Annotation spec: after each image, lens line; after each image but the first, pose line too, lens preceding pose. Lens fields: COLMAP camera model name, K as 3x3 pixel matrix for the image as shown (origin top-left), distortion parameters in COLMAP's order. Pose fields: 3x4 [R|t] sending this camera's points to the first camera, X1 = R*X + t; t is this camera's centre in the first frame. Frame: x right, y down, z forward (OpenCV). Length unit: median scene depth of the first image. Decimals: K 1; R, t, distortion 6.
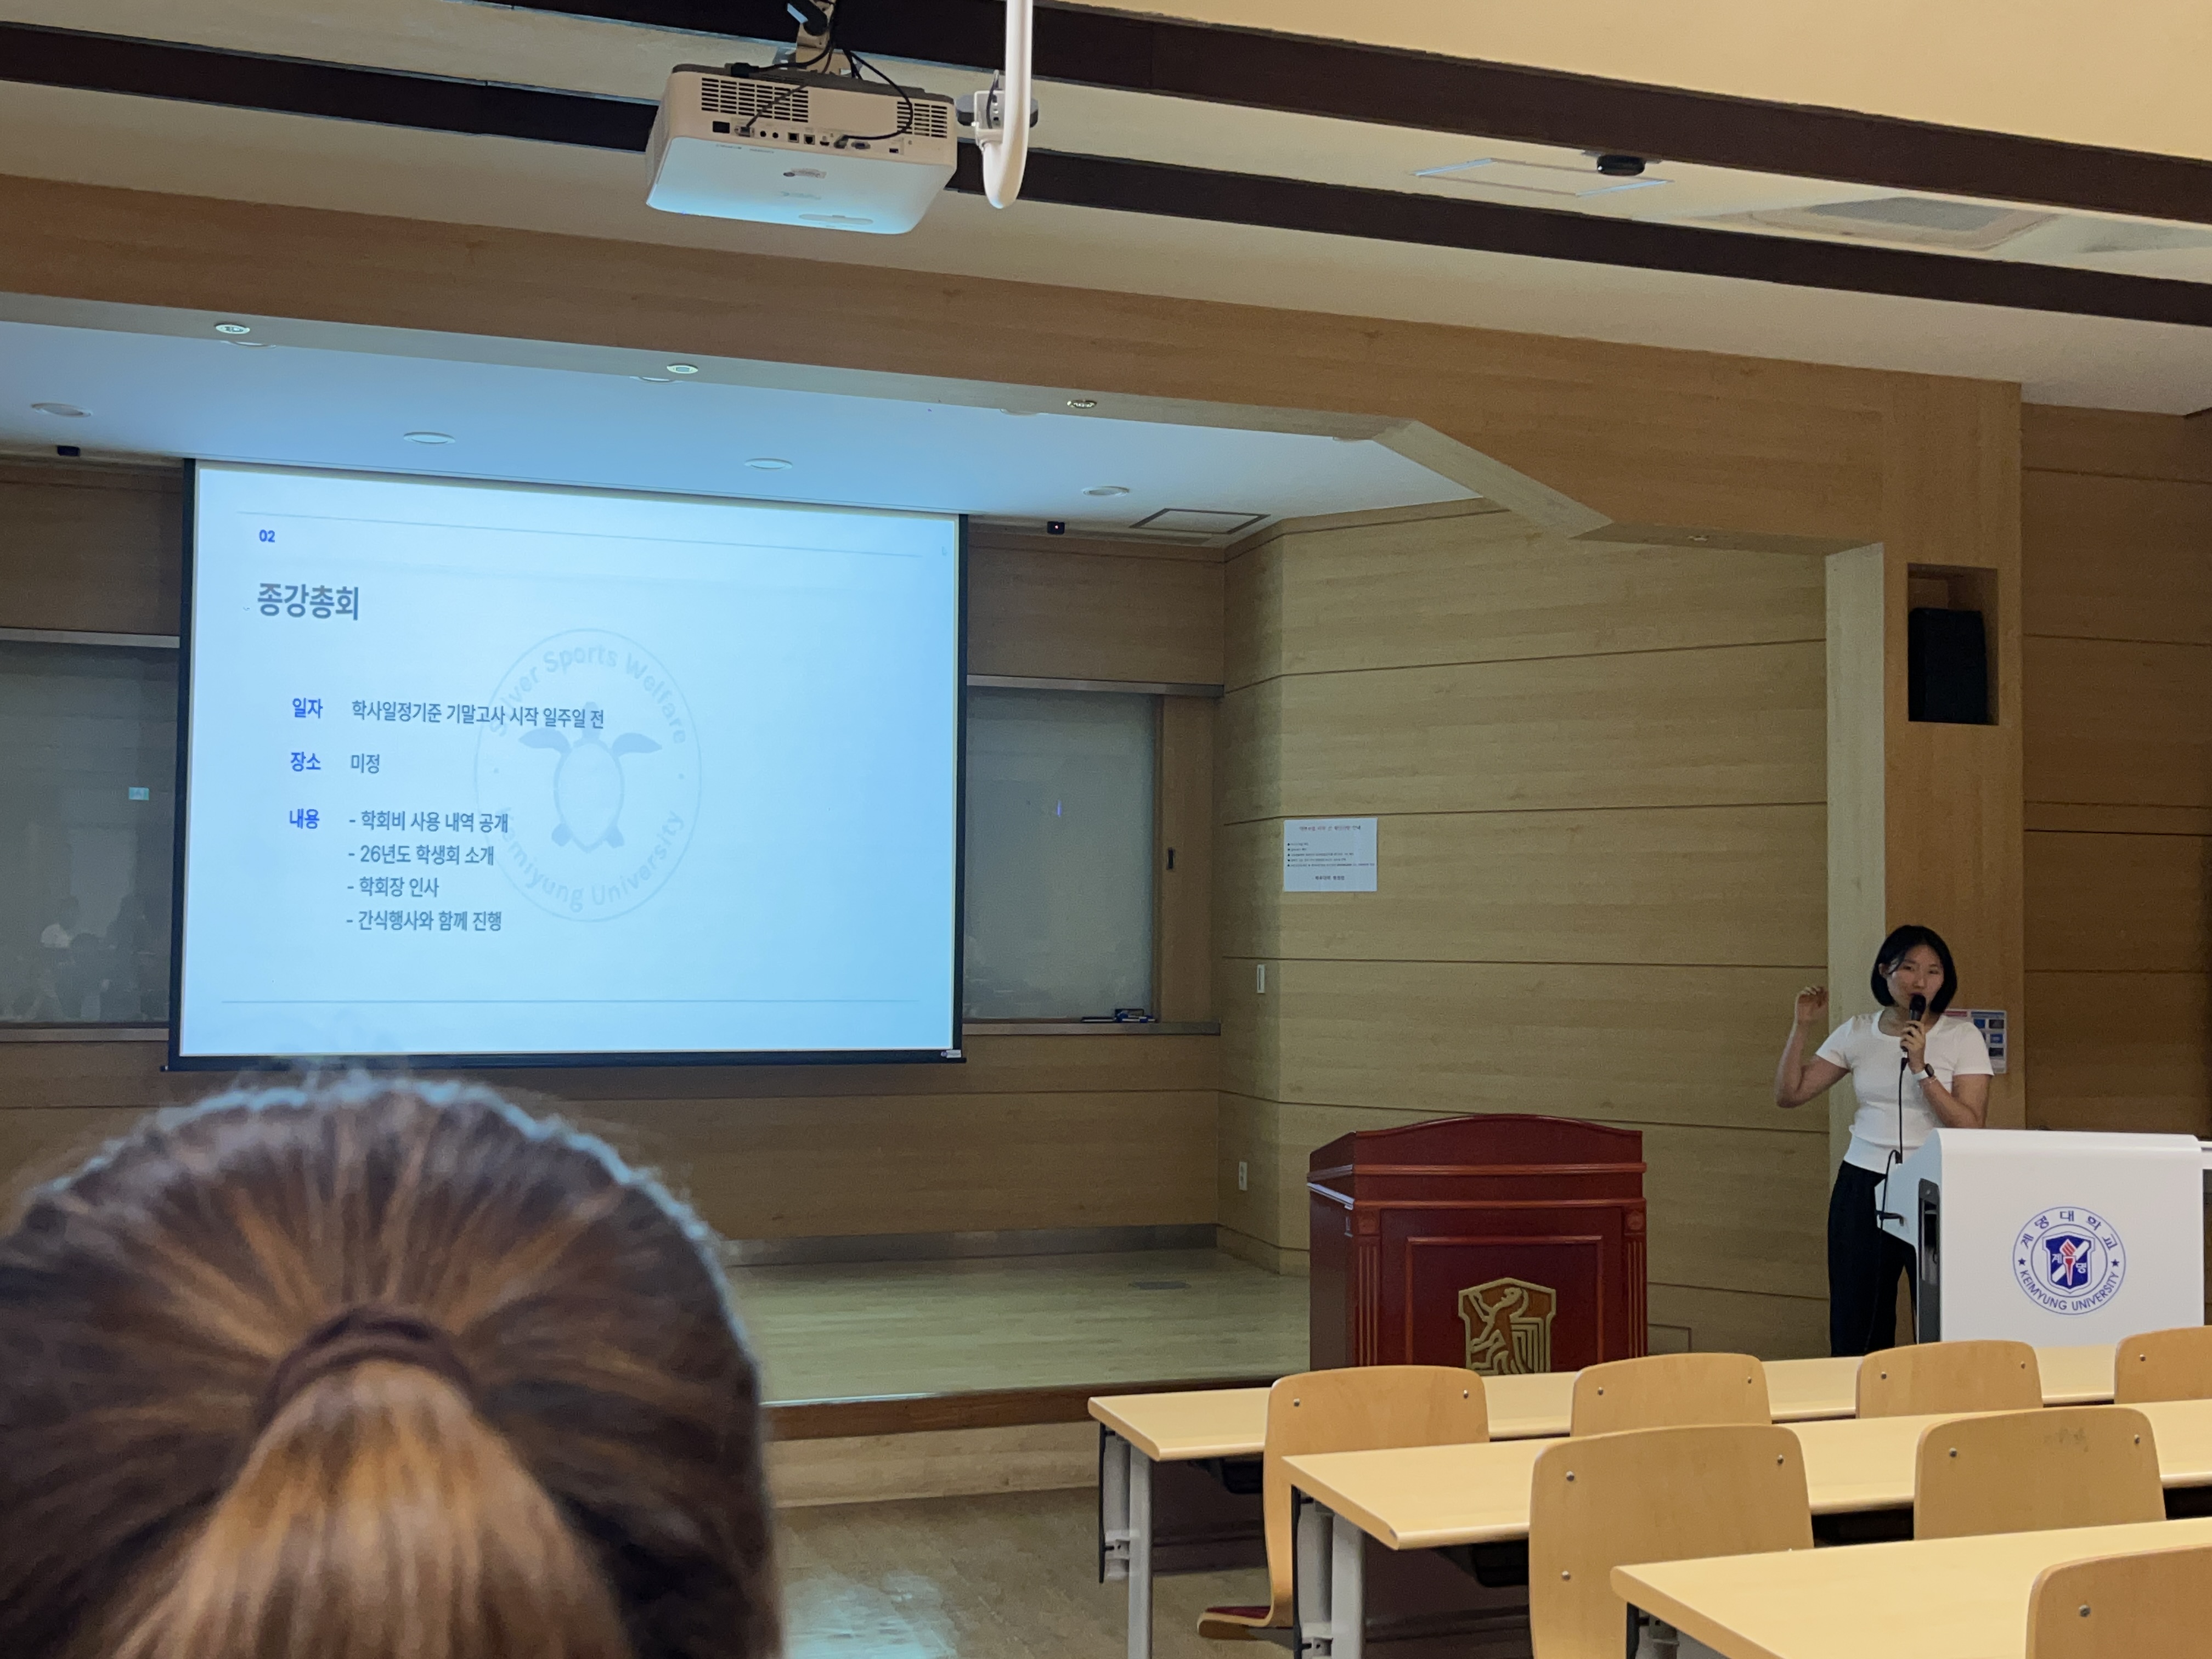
lens RADIAL K [[2170.4, 0, 1058.4], [0, 2170.4, 827.2], [0, 0, 1]] dist [0.066615, -0.002712]
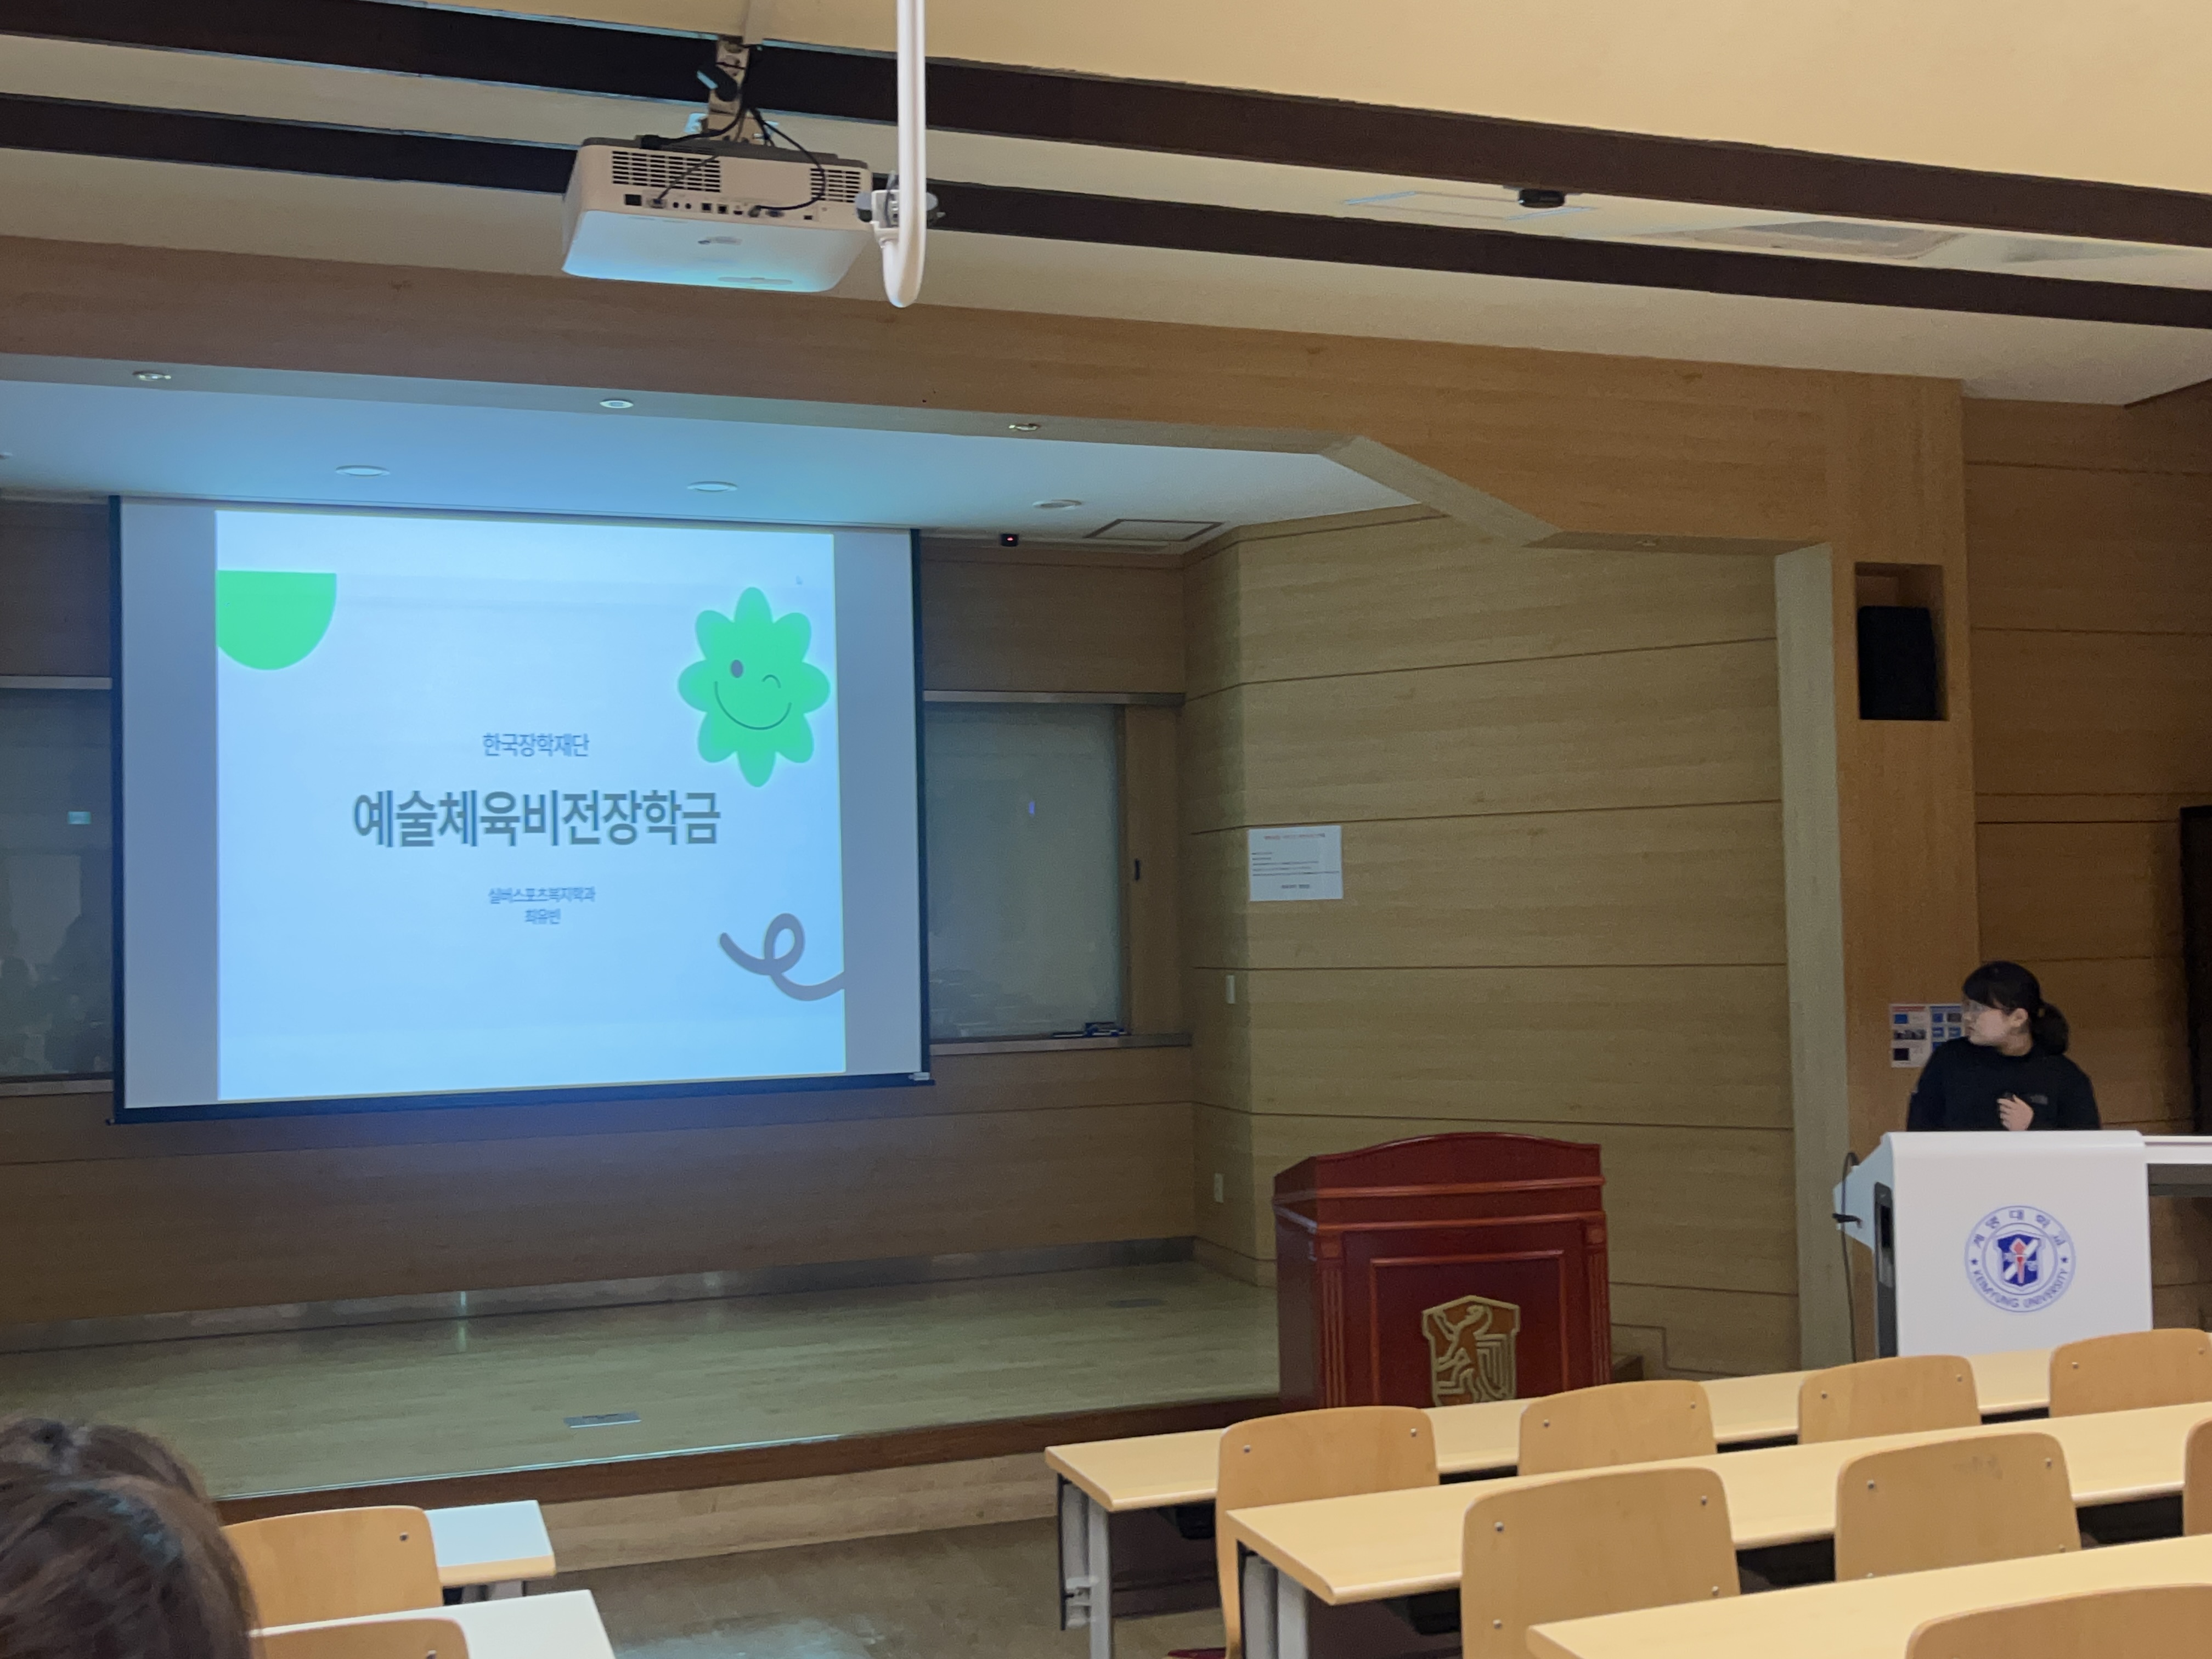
lens RADIAL K [[2216.9, 0, 1106.0], [0, 2216.9, 829.5], [0, 0, 1]] dist [0.076241, -0.016255]
pose [[0.999114, -0.030135, 0.029395, 0.014319], [0.029906, 0.999519, 0.008200, -0.021429], [-0.029628, -0.007313, 0.999534, -0.018527]]
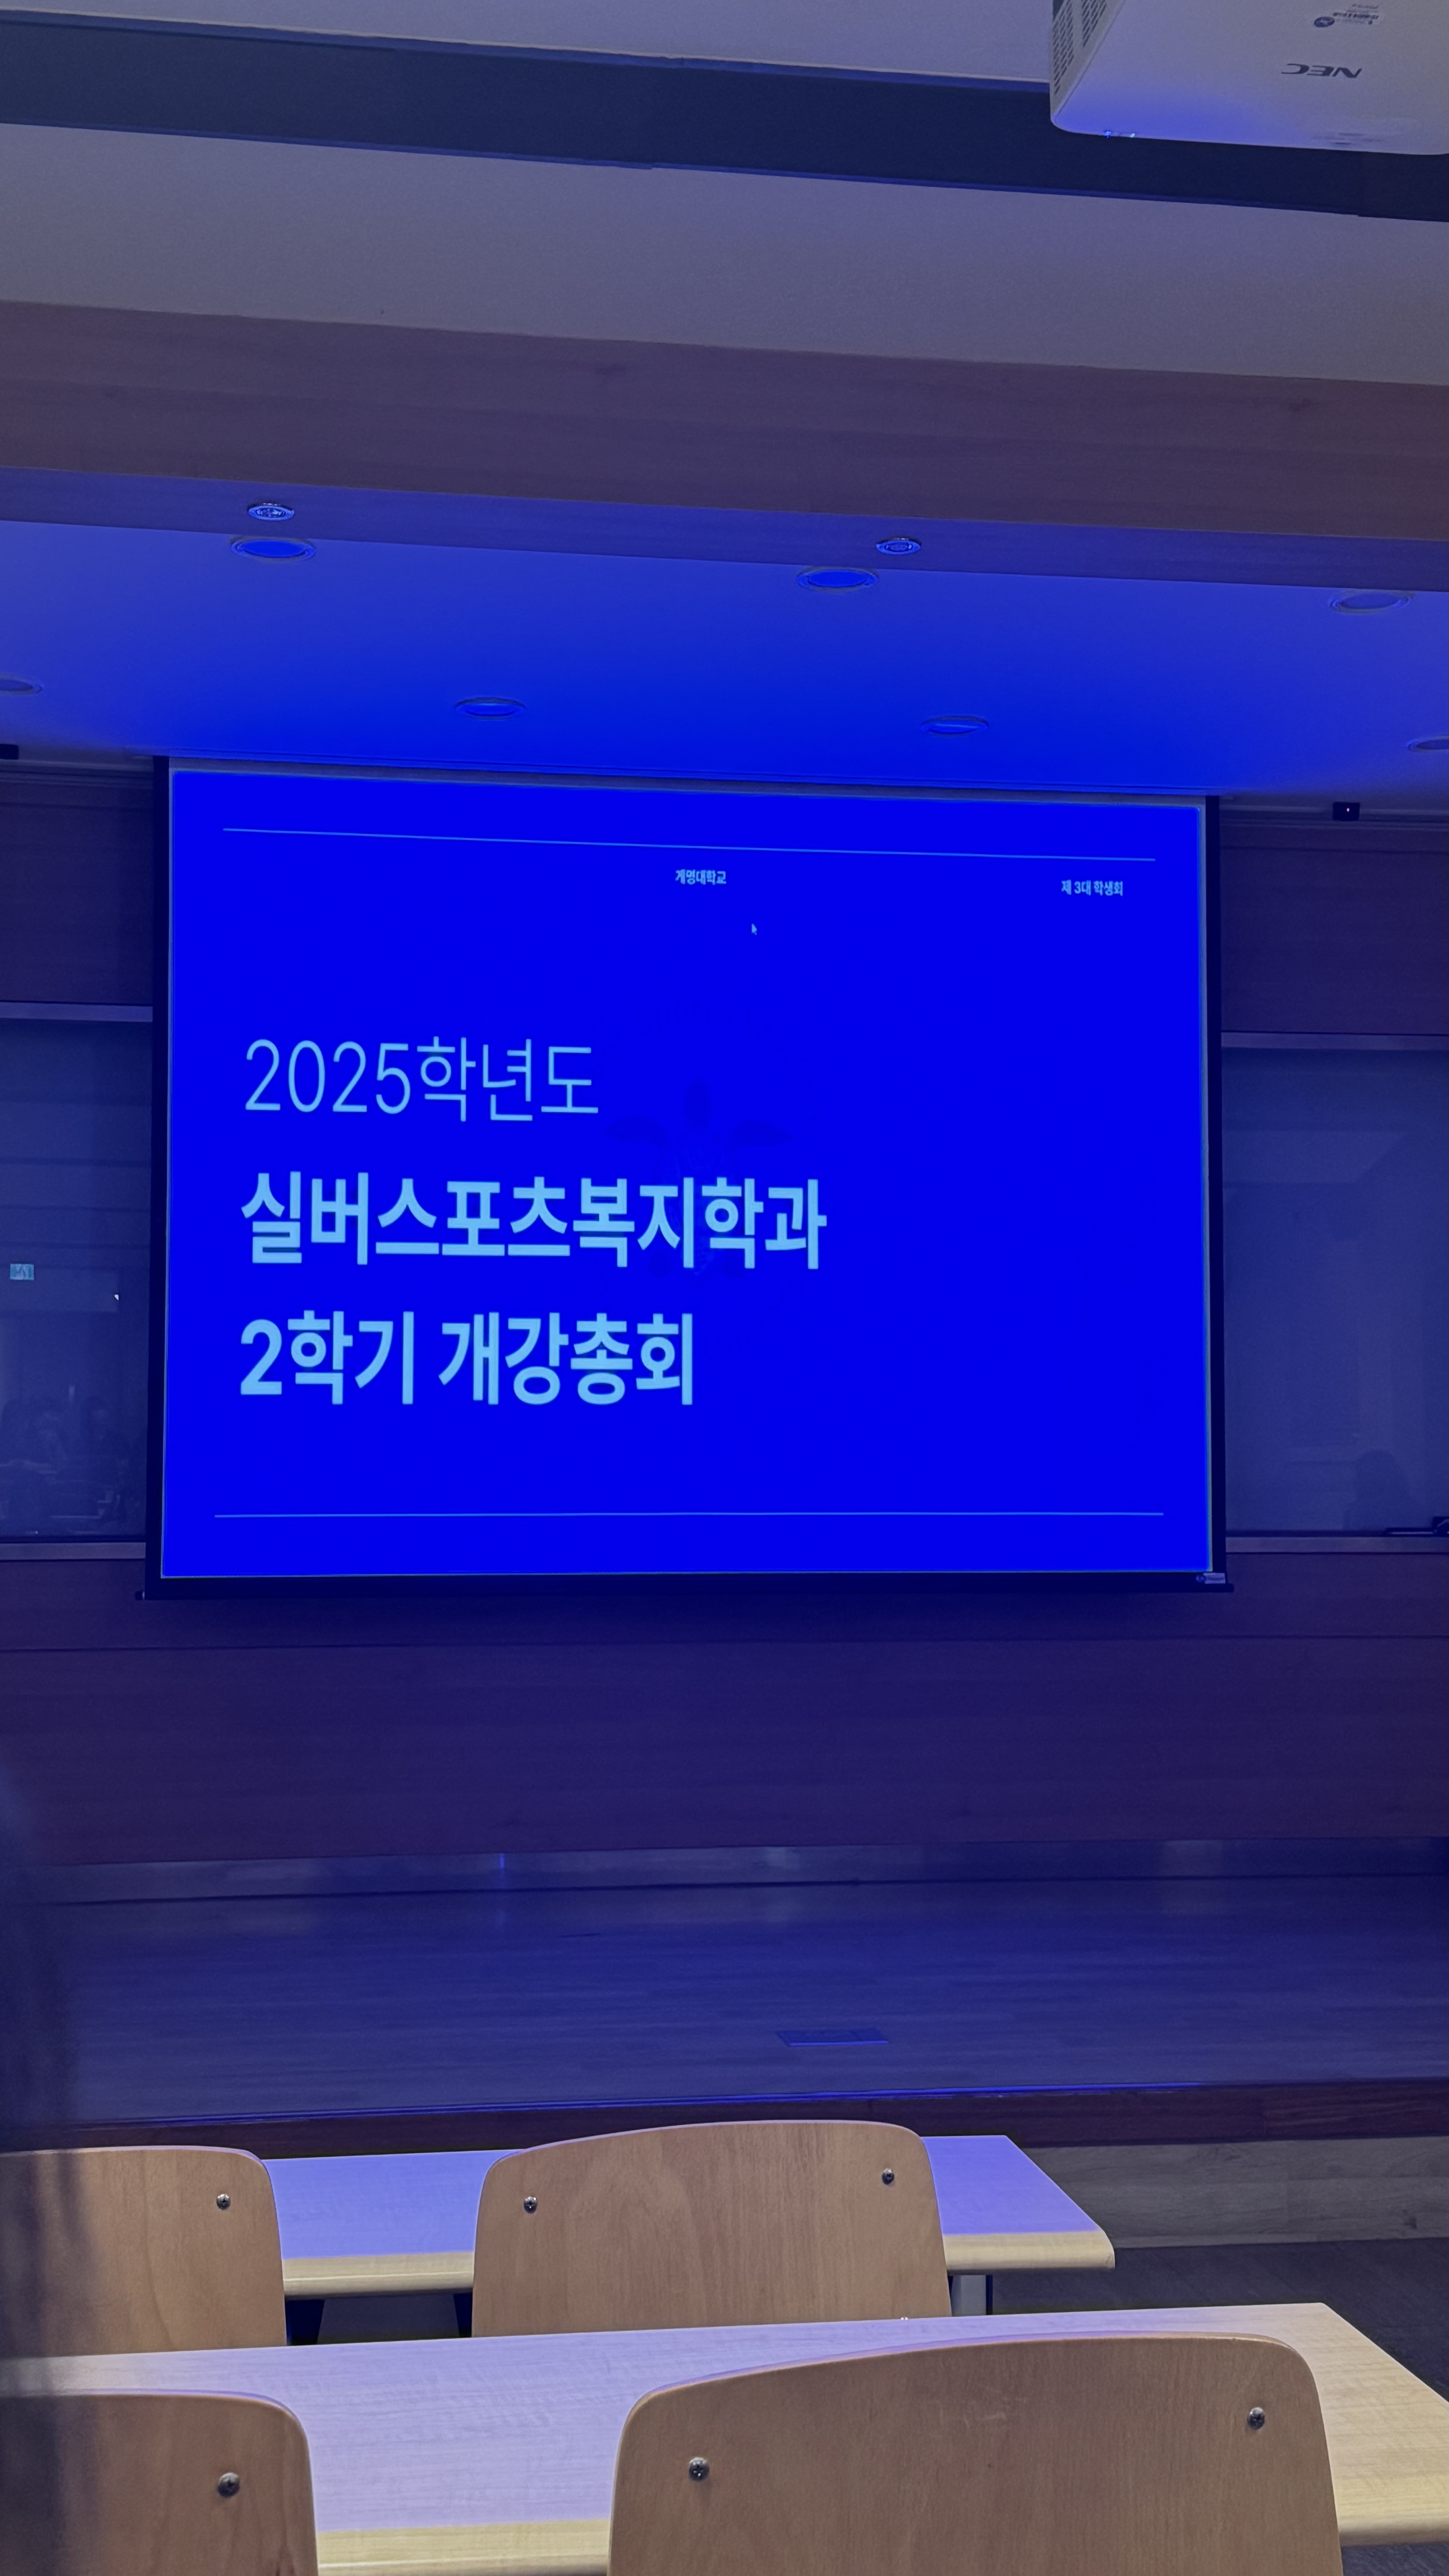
lens RADIAL K [[2810.2, 0, 724.5], [0, 2810.2, 1288.0], [0, 0, 1]] dist [0.131792, -0.001652]
pose [[0.989880, -0.019718, -0.140528, -0.116936], [0.018113, 0.999755, -0.012692, 0.032662], [0.140744, 0.010018, 0.989995, 0.139966]]
